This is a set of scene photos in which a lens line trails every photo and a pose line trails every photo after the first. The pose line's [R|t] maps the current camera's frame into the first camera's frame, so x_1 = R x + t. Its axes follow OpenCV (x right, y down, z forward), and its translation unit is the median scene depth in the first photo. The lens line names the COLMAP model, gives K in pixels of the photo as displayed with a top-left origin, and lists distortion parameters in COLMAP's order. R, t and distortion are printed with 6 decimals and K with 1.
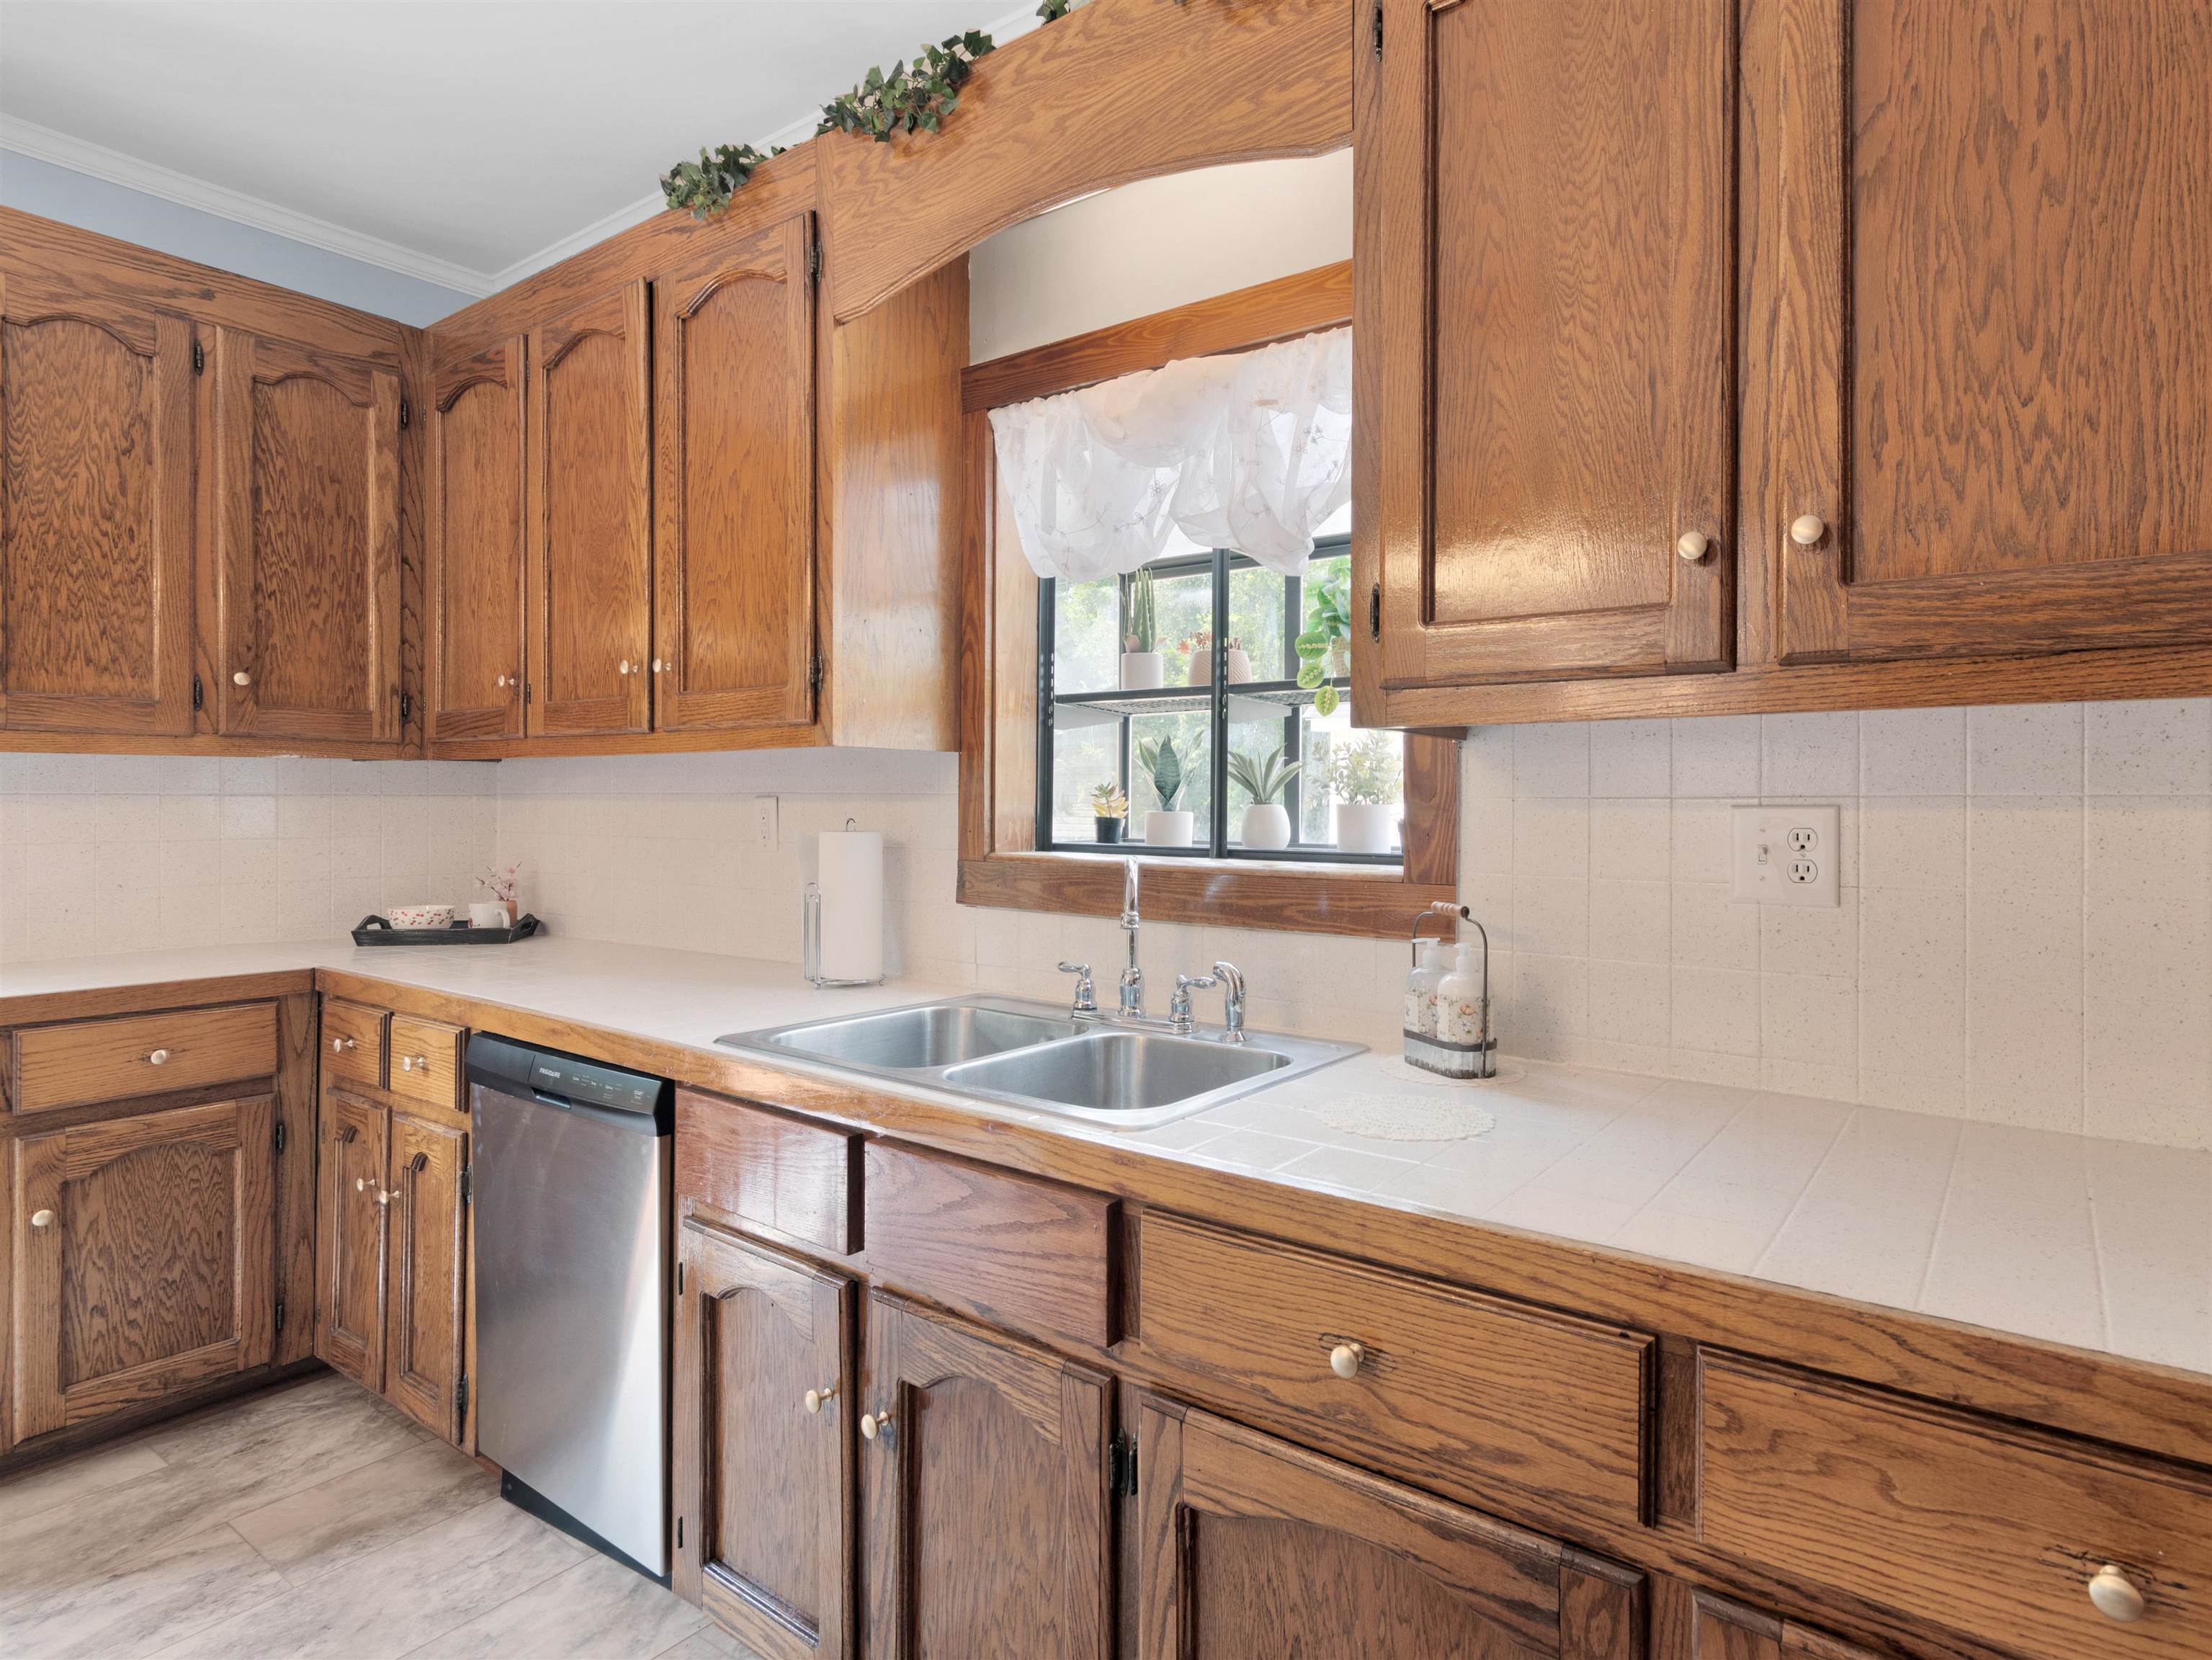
lens RADIAL K [[1187.6, 0, 1255.3], [0, 1187.6, 803.3], [0, 0, 1]] dist [-0.004802, 0.002139]
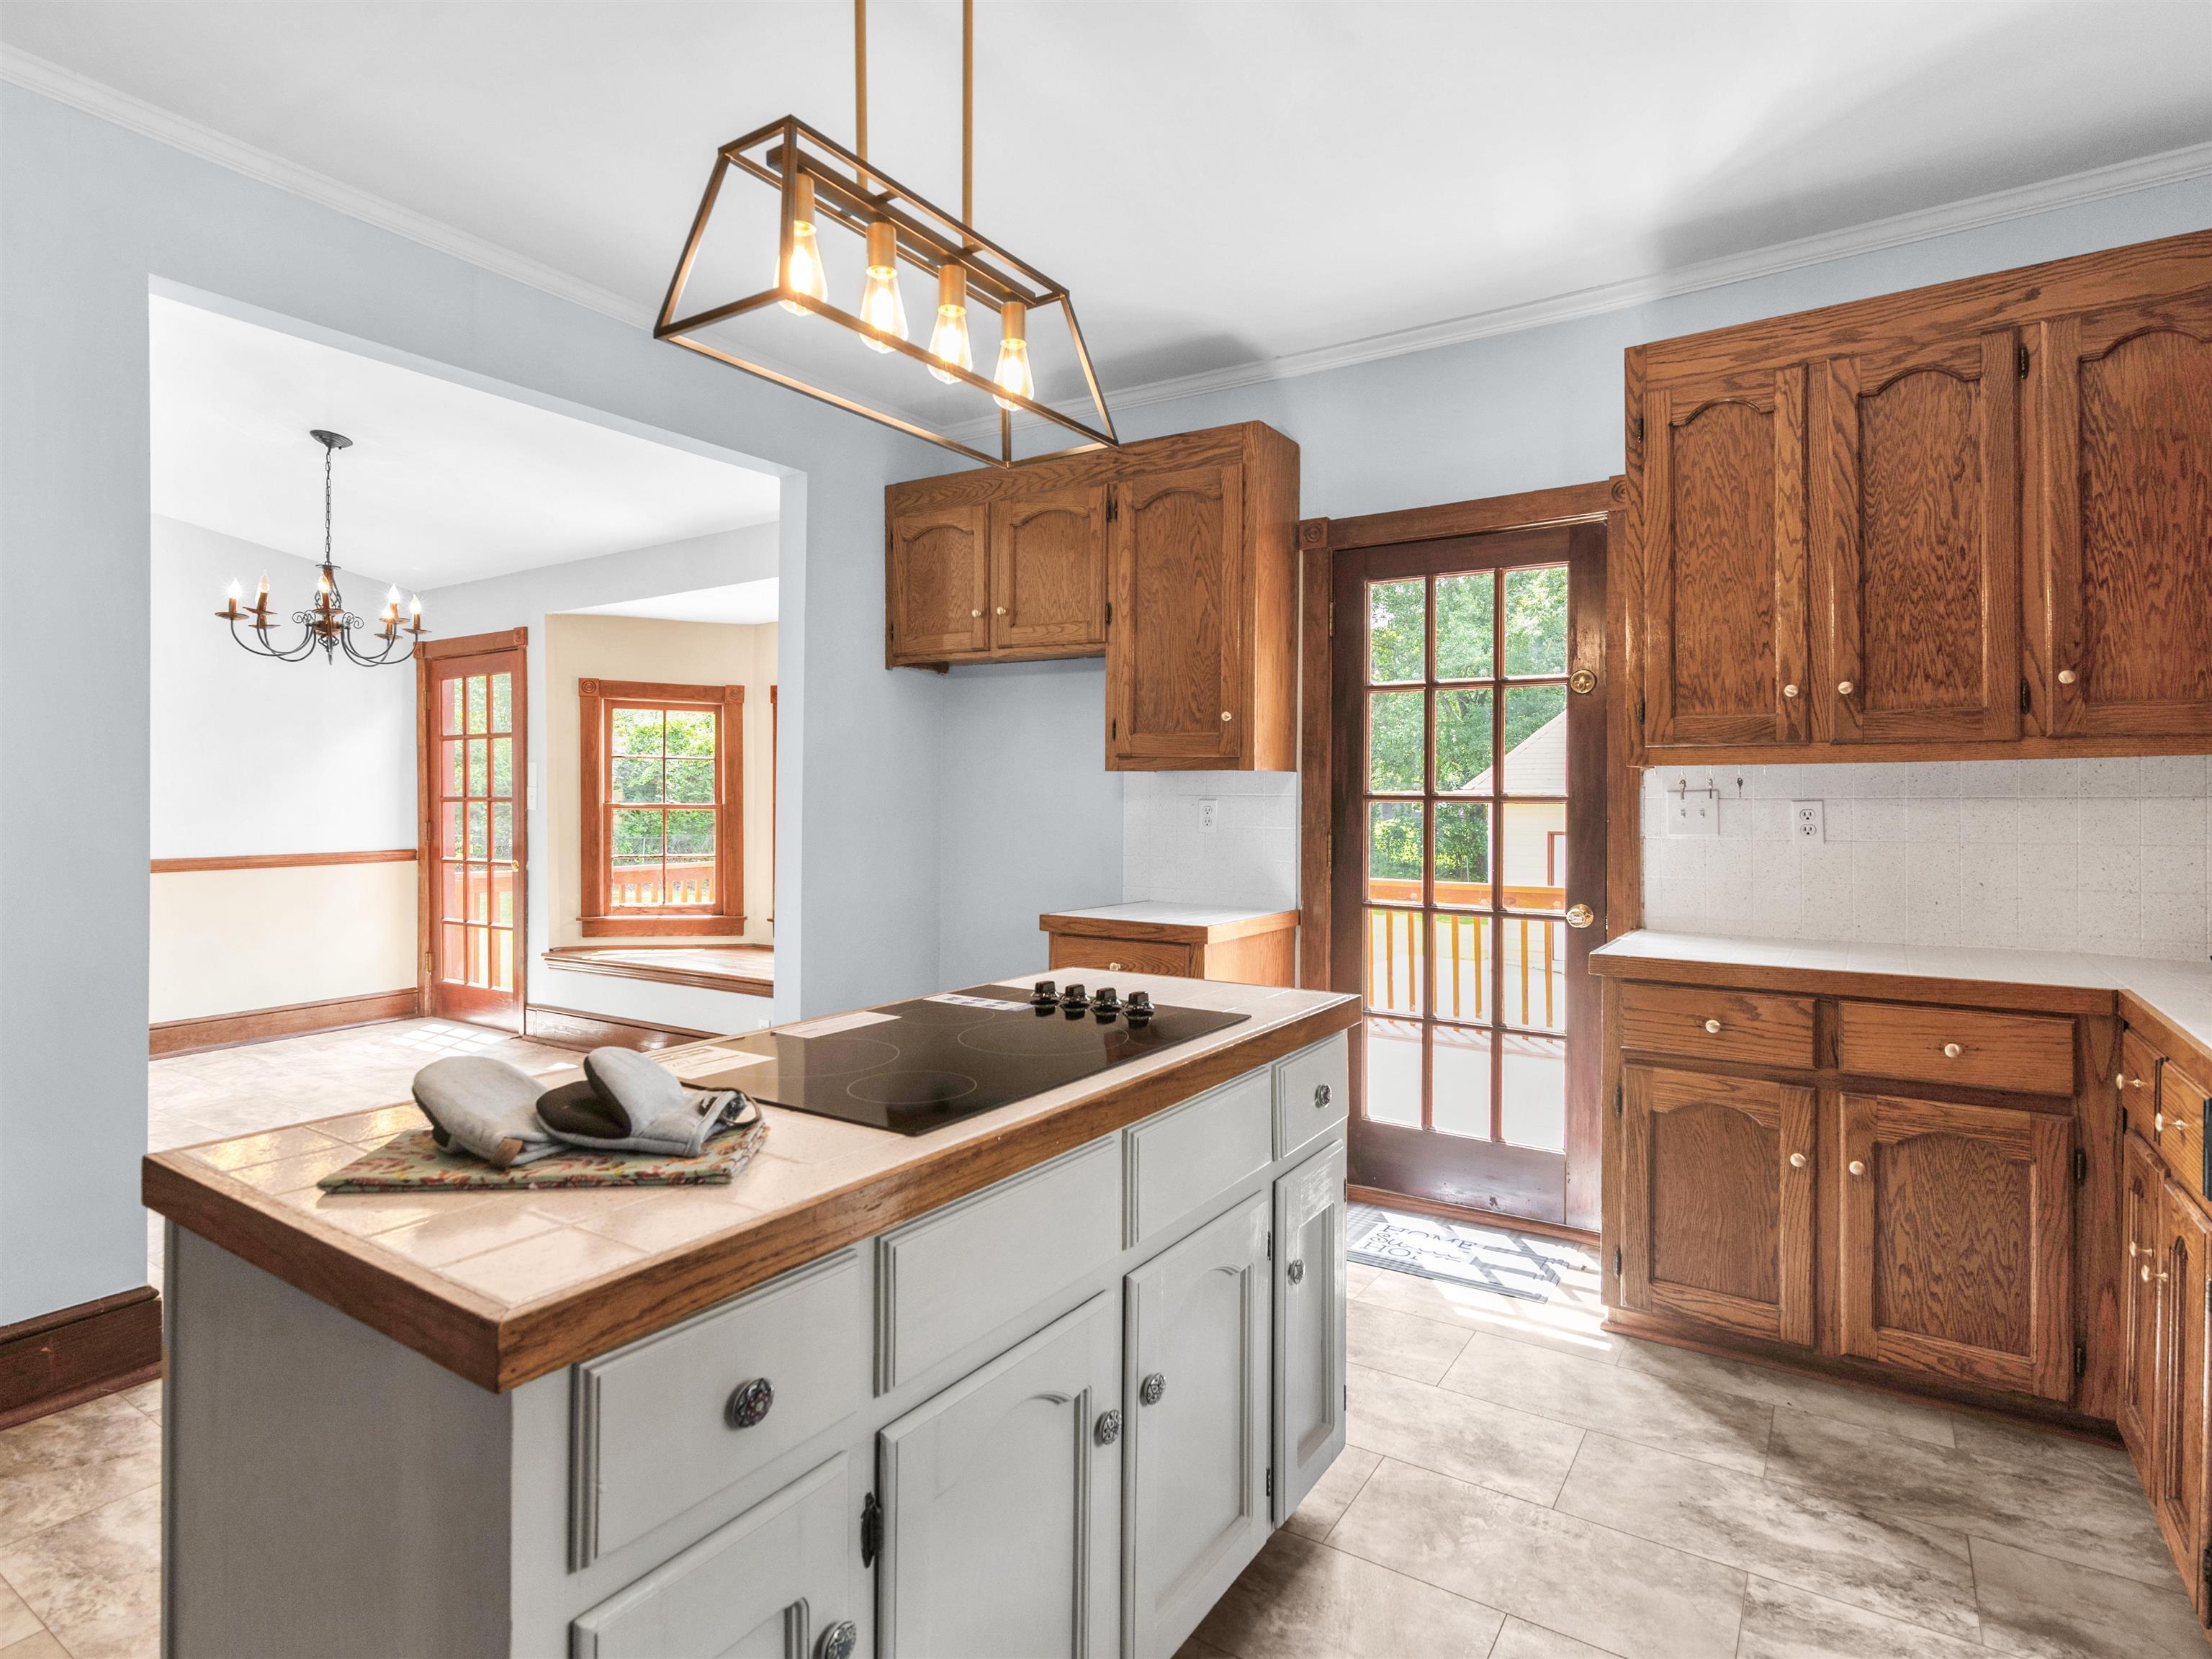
lens RADIAL K [[1149.9, 0, 1119.3], [0, 1149.9, 796.0], [0, 0, 1]] dist [-0.003926, 0.001716]
pose [[0.001009, -0.006584, -0.999978, 0.078627], [-0.000315, 0.999978, -0.006584, -0.002444], [0.999999, 0.000322, 0.001007, 0.249577]]
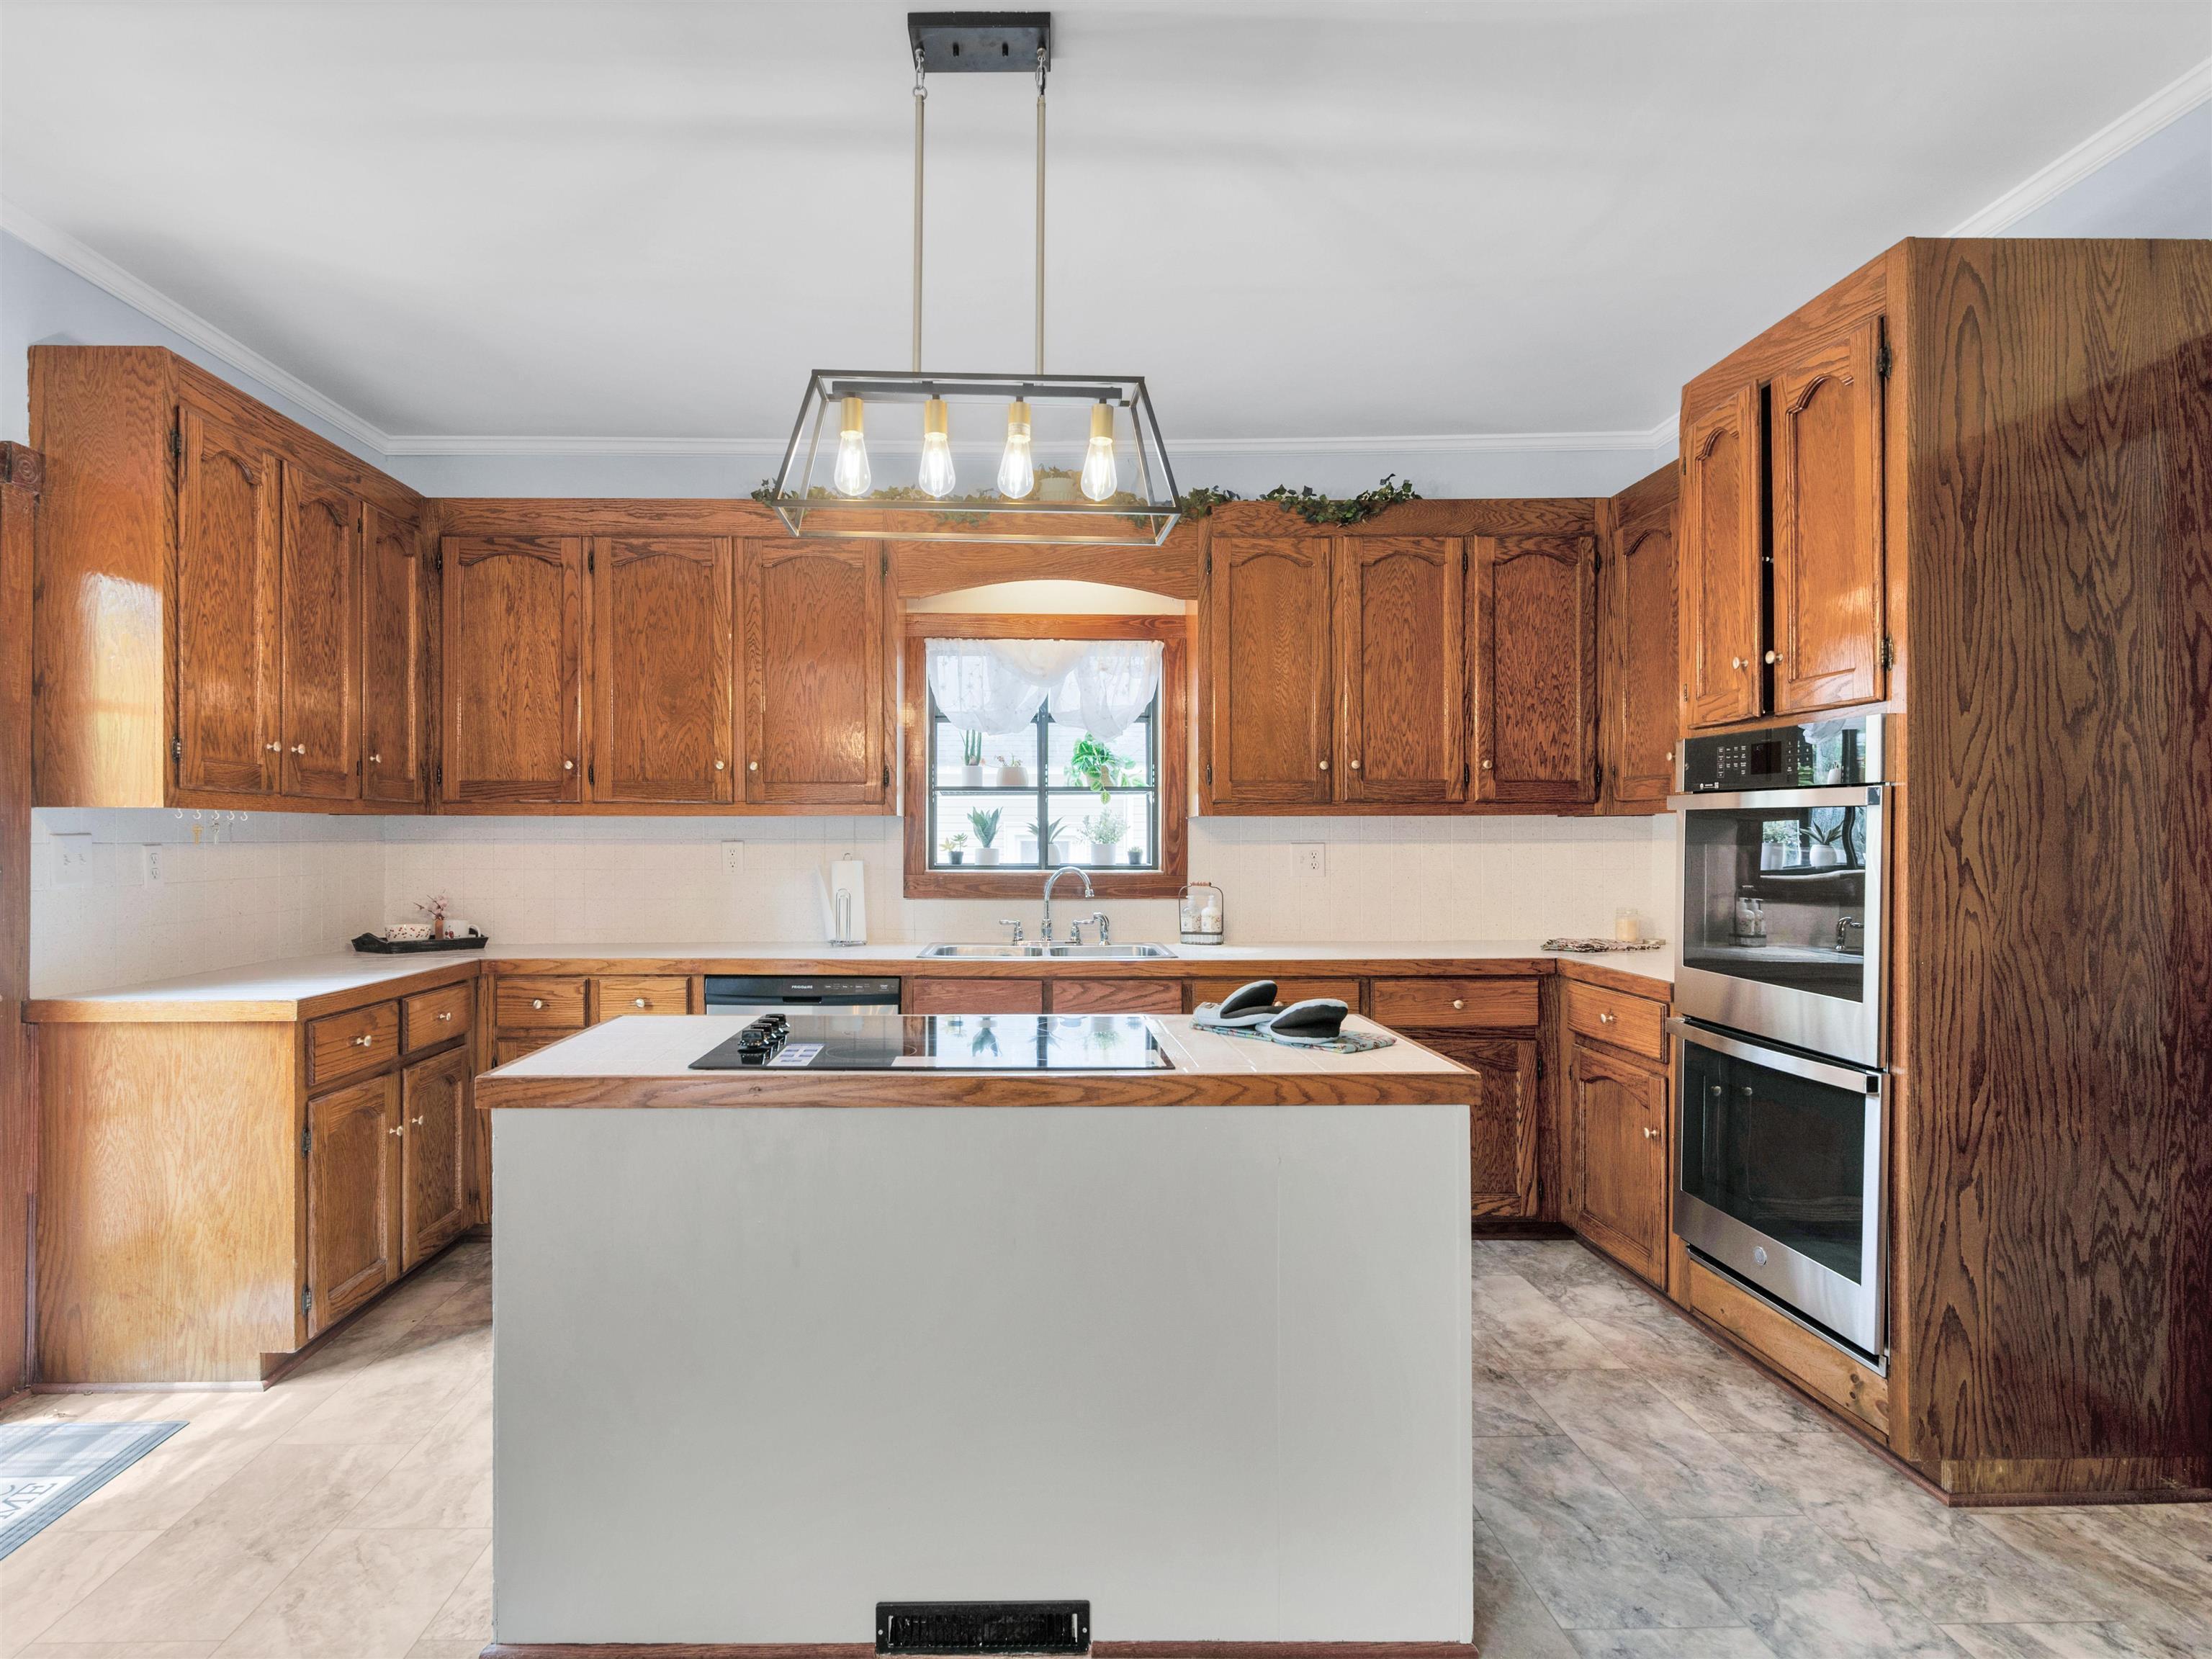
lens RADIAL K [[1149.9, 0, 1097.8], [0, 1149.9, 836.6], [0, 0, 1]] dist [-0.003926, 0.001716]
pose [[0.805311, -0.002691, 0.592846, -1.051073], [0.004738, 0.999987, -0.001898, -0.007523], [-0.592833, 0.004337, 0.805314, -0.621936]]
